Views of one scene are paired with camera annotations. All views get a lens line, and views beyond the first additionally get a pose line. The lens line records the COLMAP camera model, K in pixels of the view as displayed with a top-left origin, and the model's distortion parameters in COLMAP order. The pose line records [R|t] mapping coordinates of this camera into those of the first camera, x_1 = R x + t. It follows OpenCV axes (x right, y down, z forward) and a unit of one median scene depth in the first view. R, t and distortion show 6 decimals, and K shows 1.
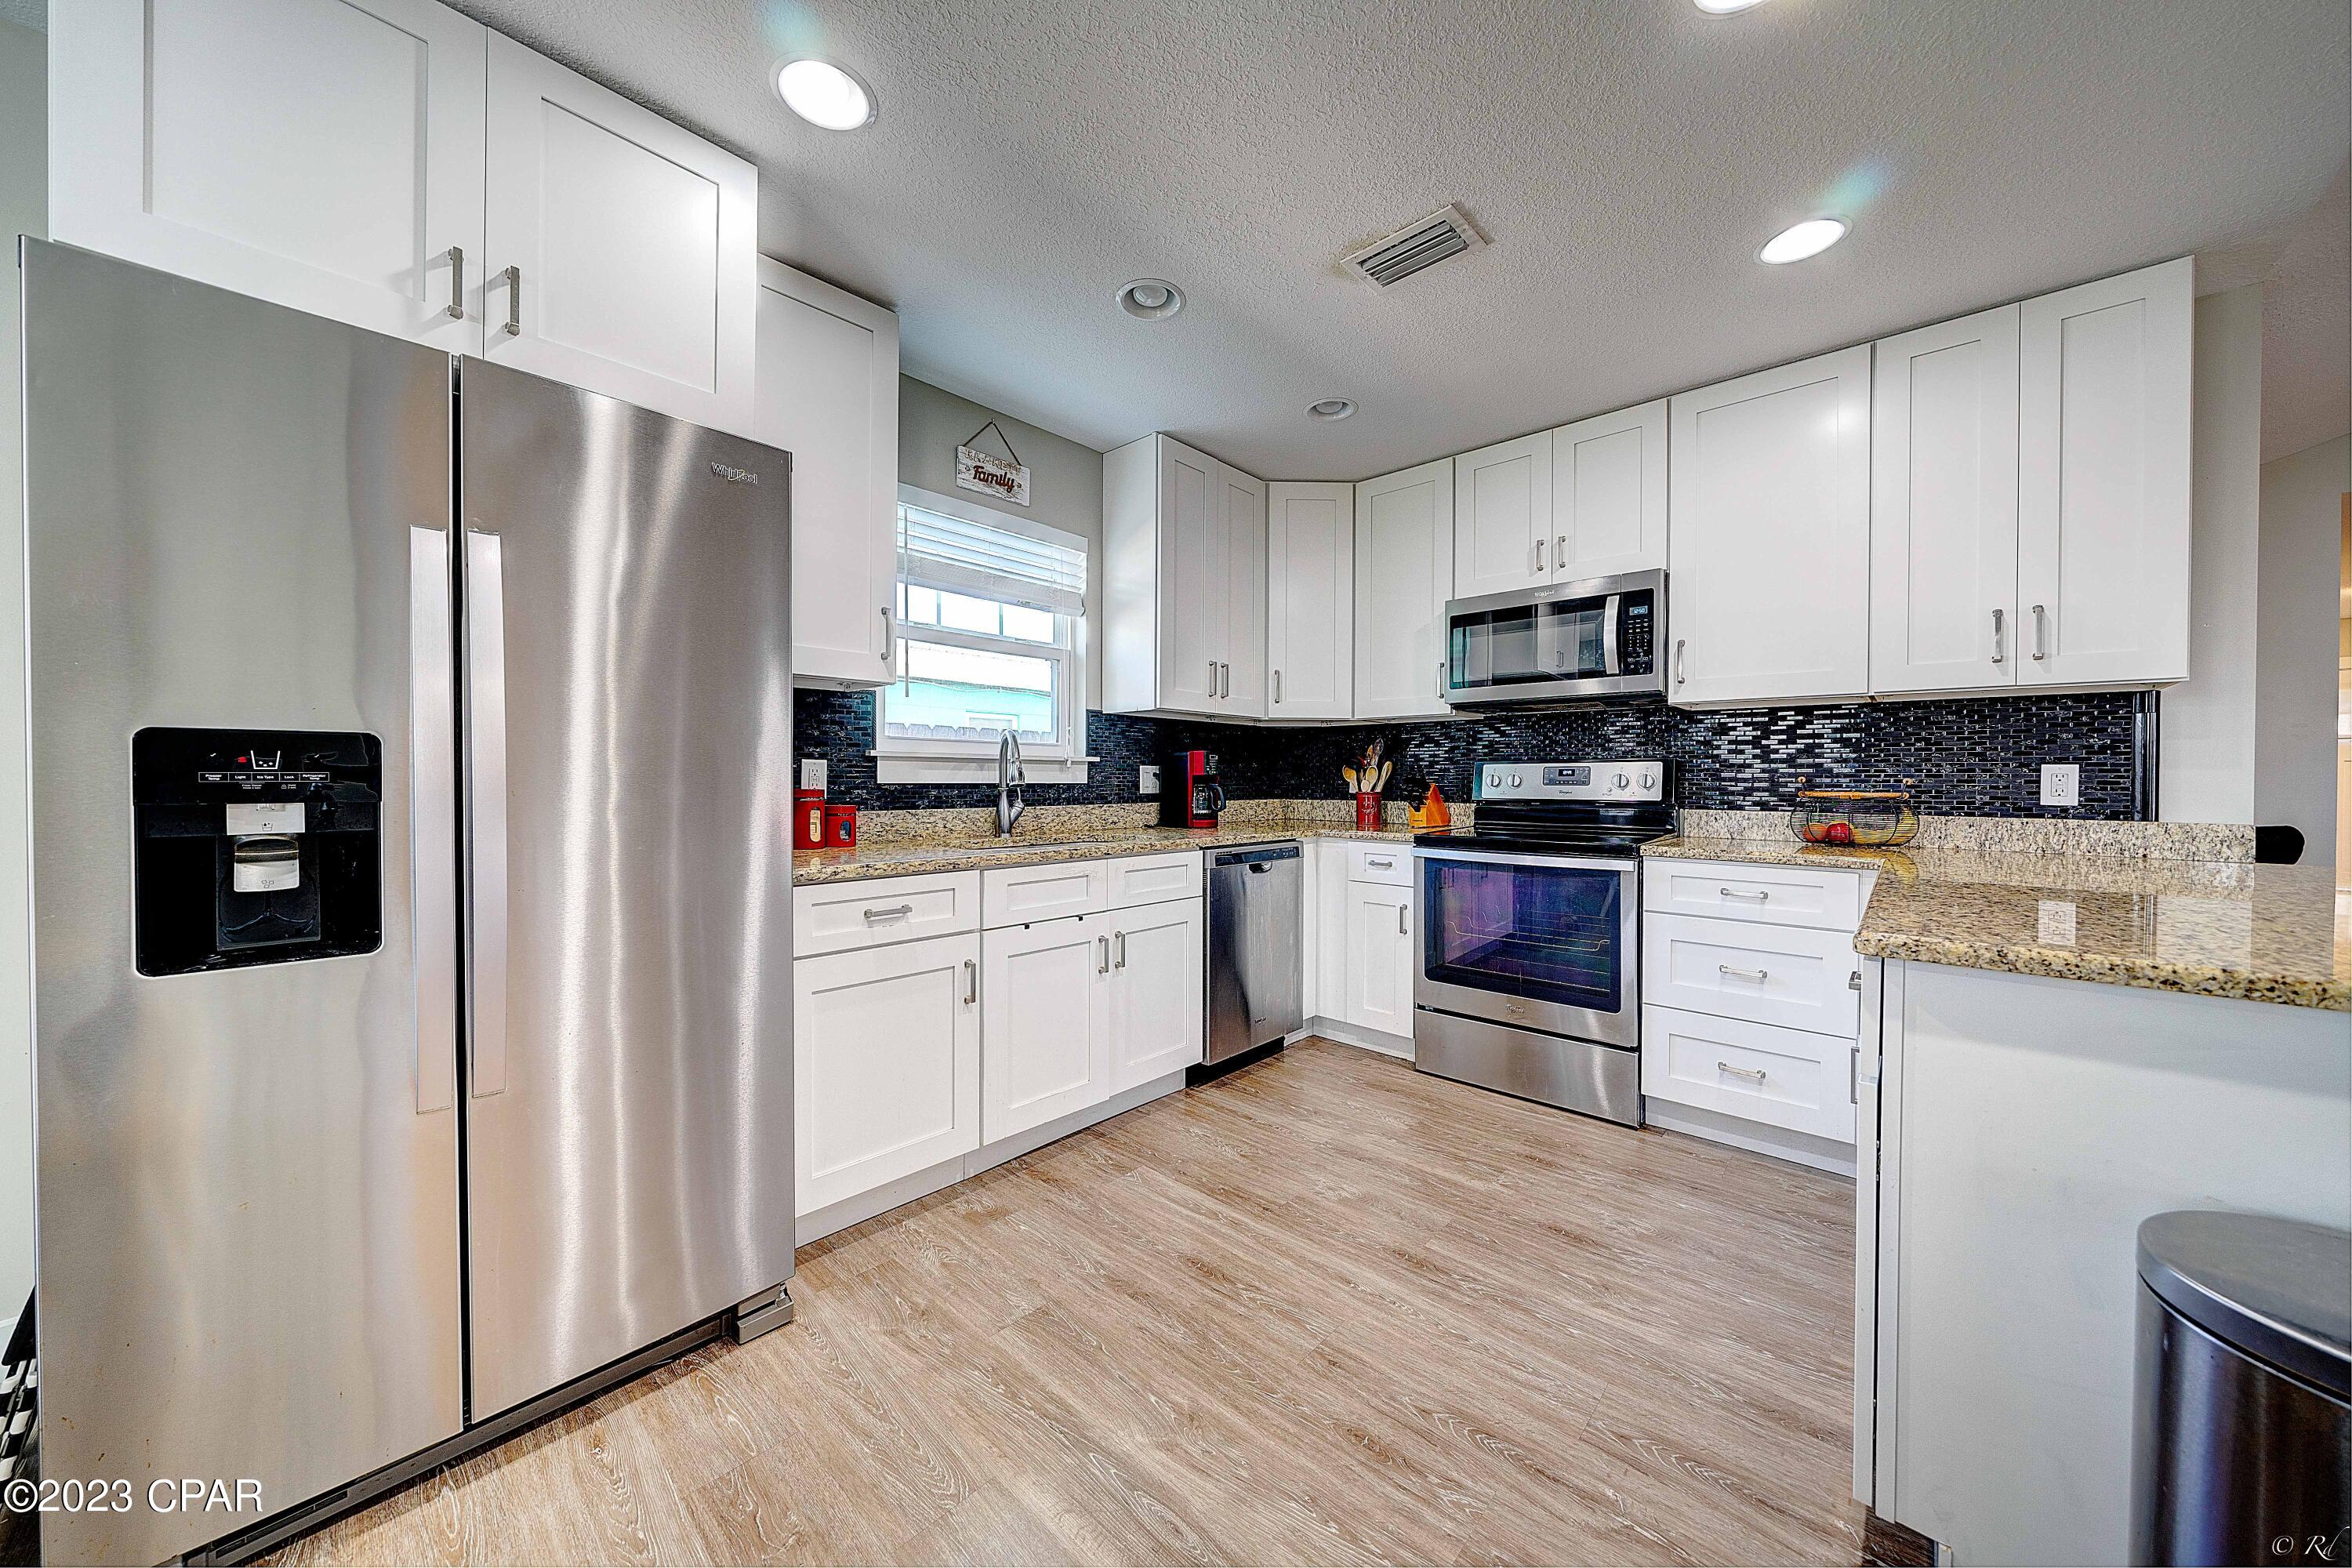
lens RADIAL K [[794.9, 0, 1176.5], [0, 794.9, 783.7], [0, 0, 1]] dist [-0.001167, -0.000797]
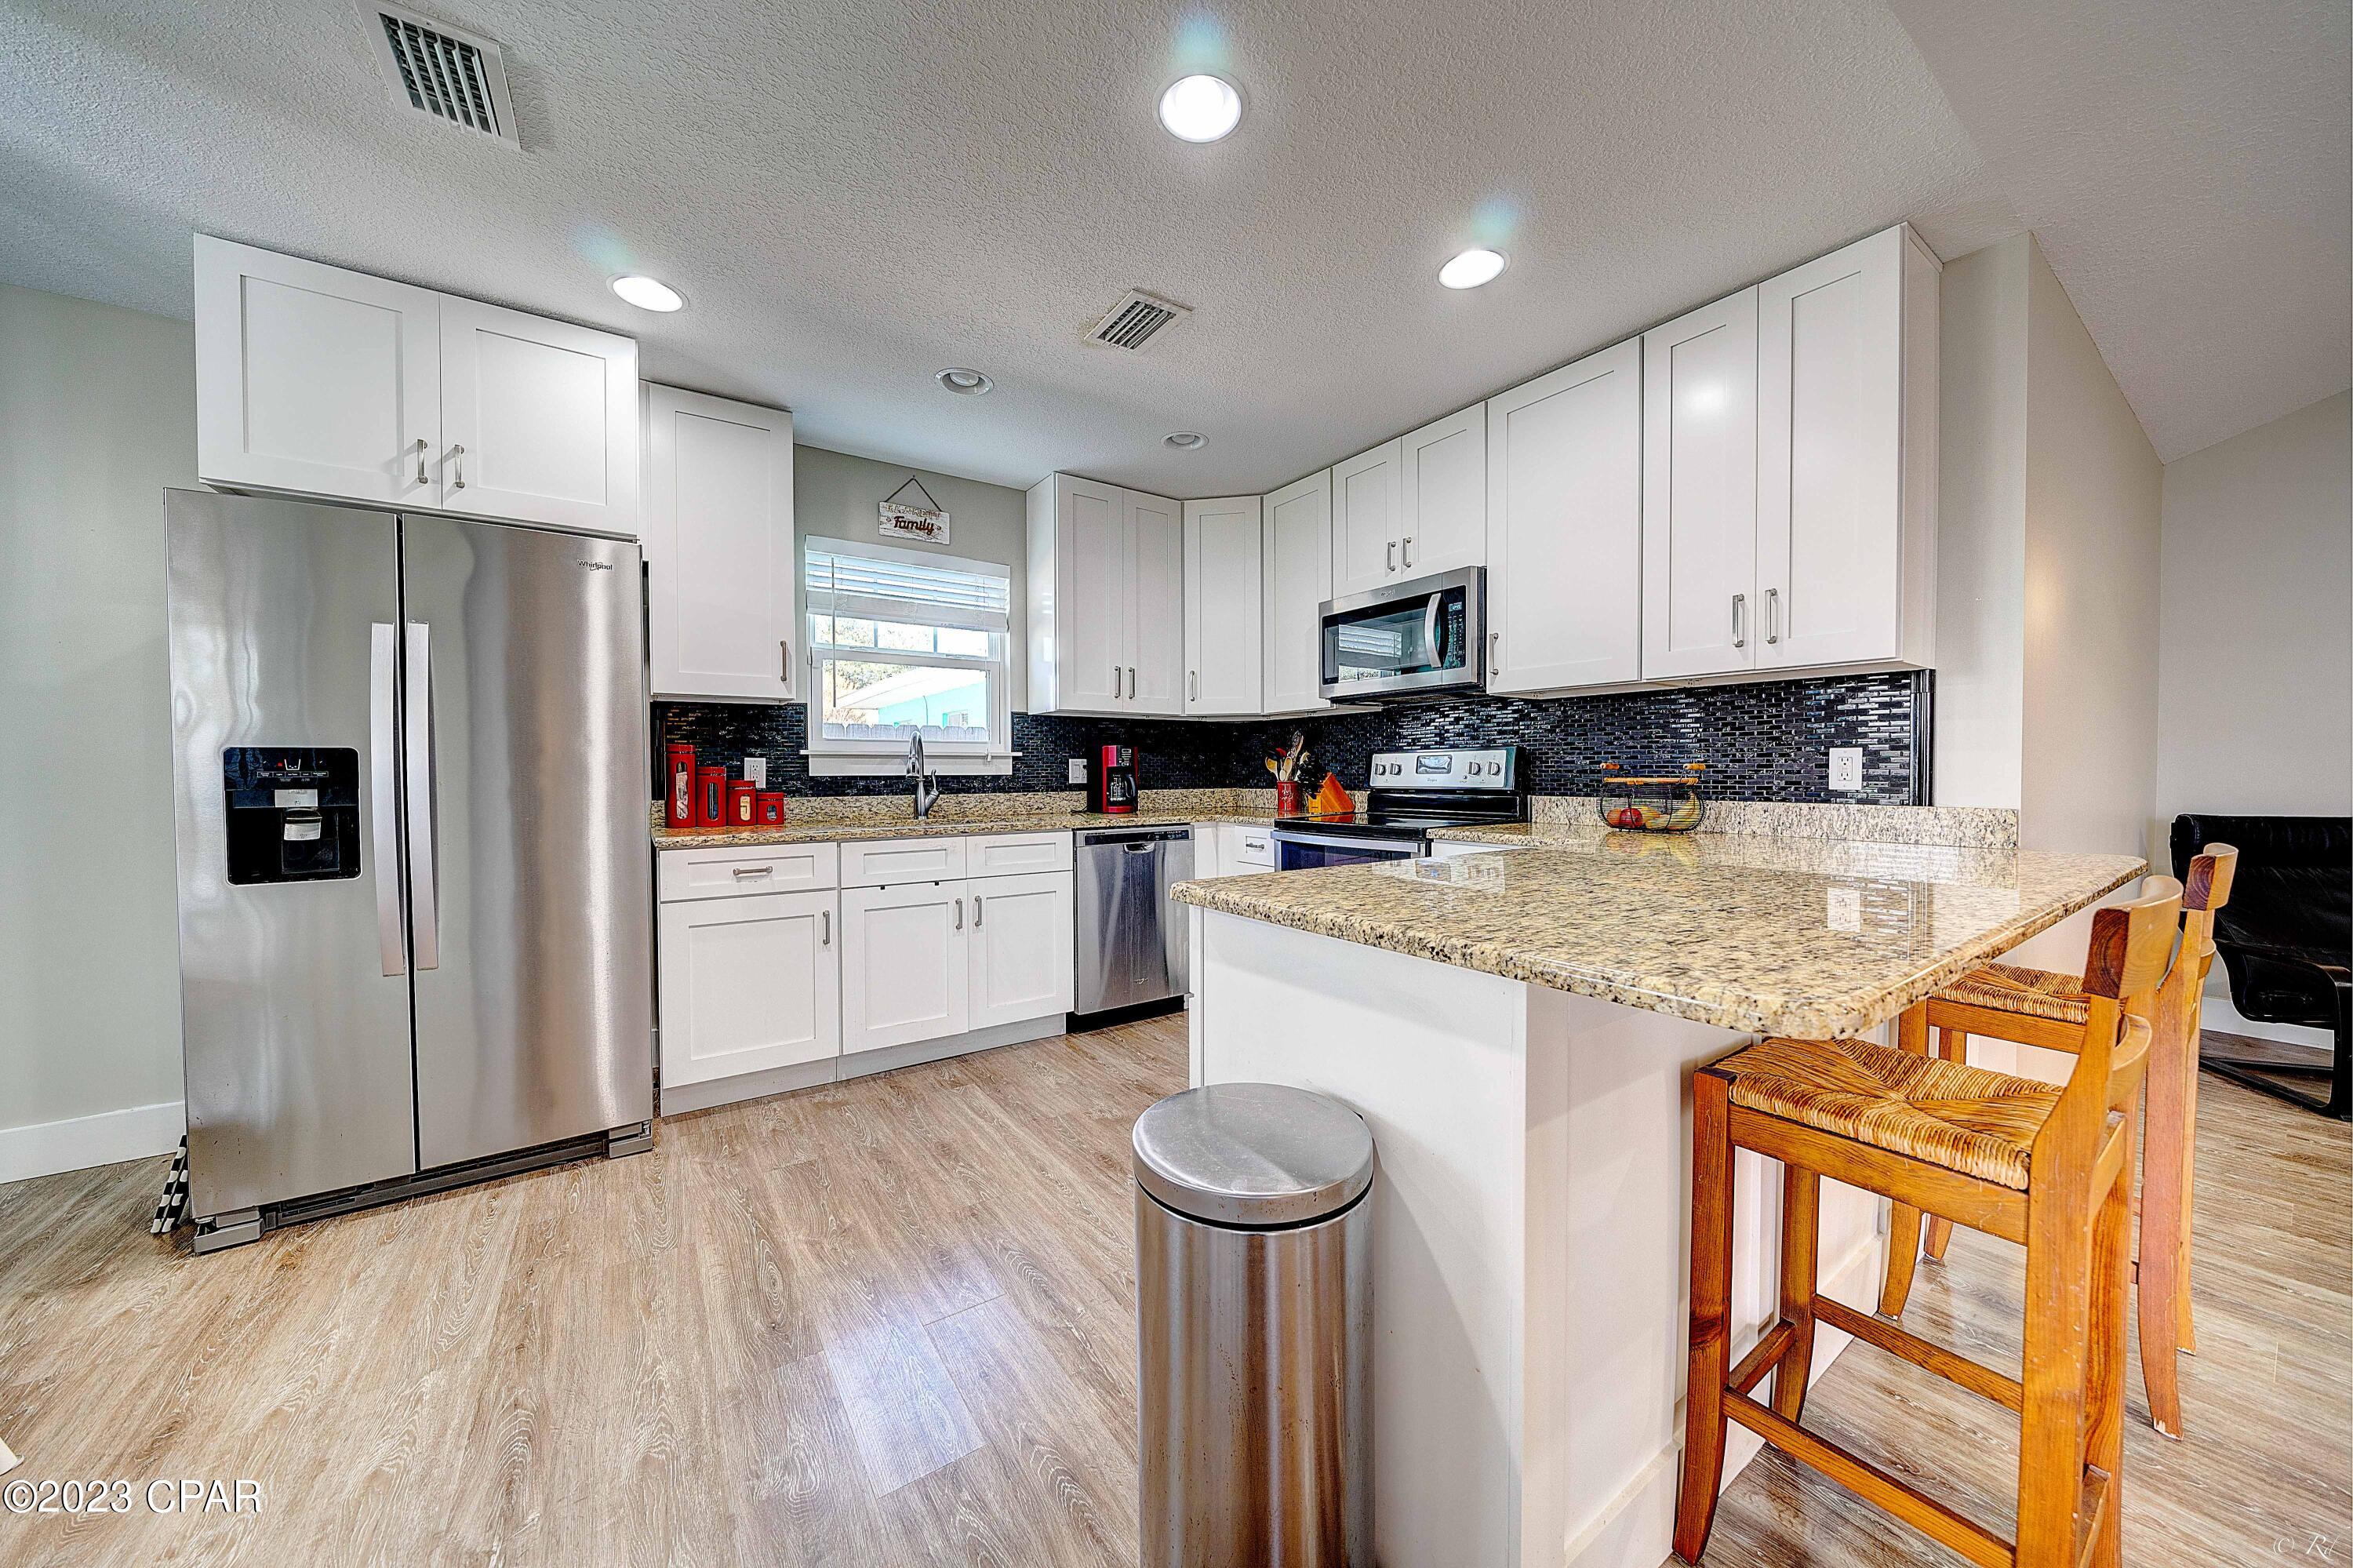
lens RADIAL K [[795.2, 0, 1173.7], [0, 795.2, 783.3], [0, 0, 1]] dist [-0.001167, -0.000797]
pose [[0.975694, -0.005237, -0.219076, 0.466148], [0.007344, 0.999934, 0.008803, 0.004357], [0.219016, -0.010198, 0.975668, -0.116367]]
